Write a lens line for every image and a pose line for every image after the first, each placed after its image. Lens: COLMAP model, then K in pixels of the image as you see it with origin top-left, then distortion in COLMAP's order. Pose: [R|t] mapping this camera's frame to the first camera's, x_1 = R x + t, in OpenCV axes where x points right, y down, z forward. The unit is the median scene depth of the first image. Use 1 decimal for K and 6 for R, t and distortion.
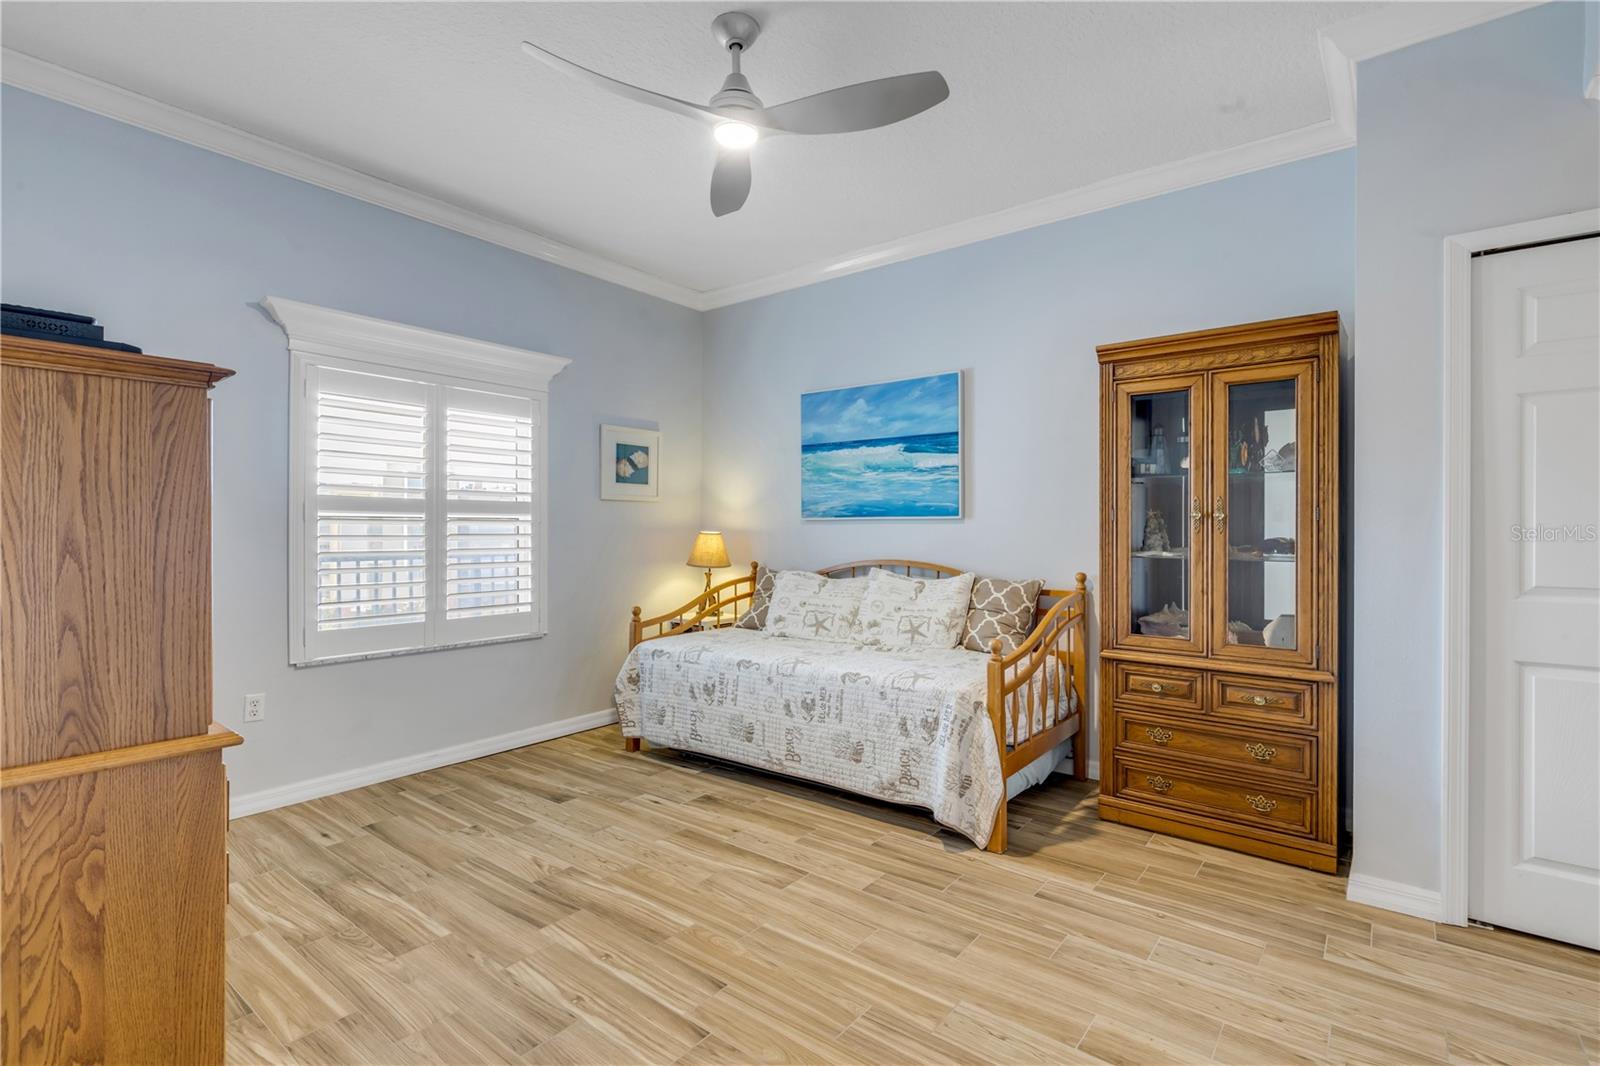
lens RADIAL K [[726.1, 0, 806.4], [0, 726.1, 529.1], [0, 0, 1]] dist [0.004661, -0.000633]
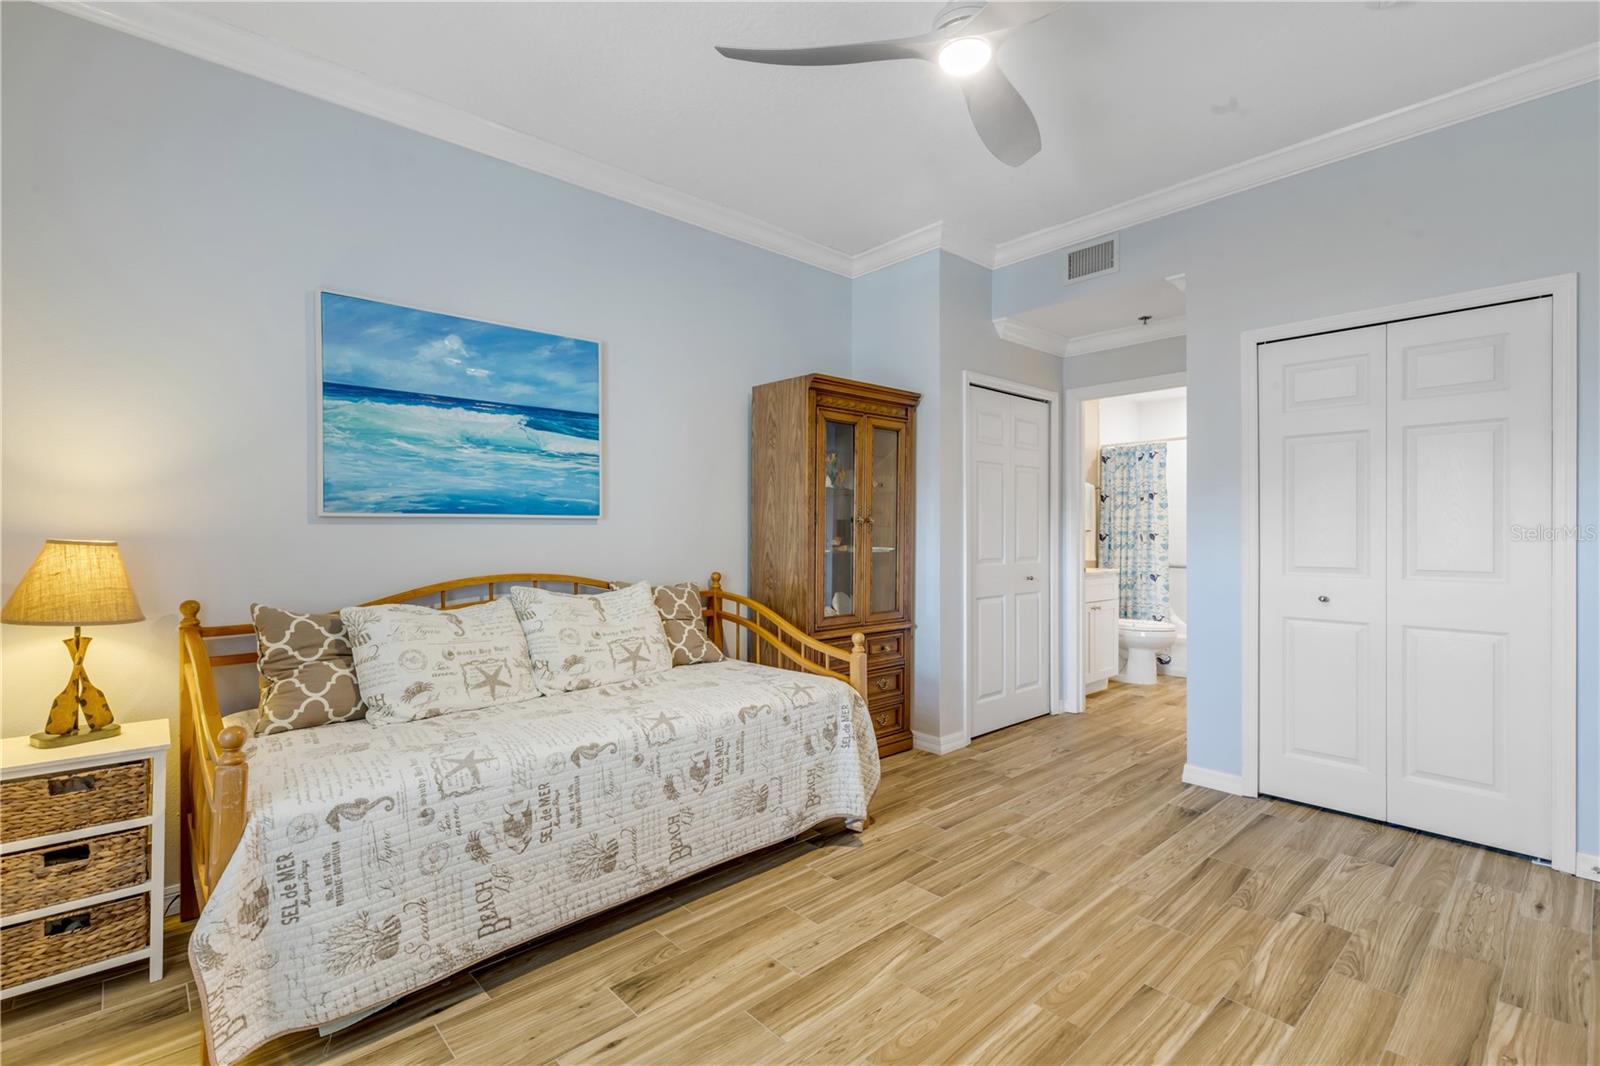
lens RADIAL K [[726.1, 0, 806.4], [0, 726.1, 531.9], [0, 0, 1]] dist [0.004661, -0.000633]
pose [[0.179024, -0.002729, 0.983841, -0.633620], [0.002080, 0.999995, 0.002395, -0.000802], [-0.983843, 0.001618, 0.179029, 0.687097]]
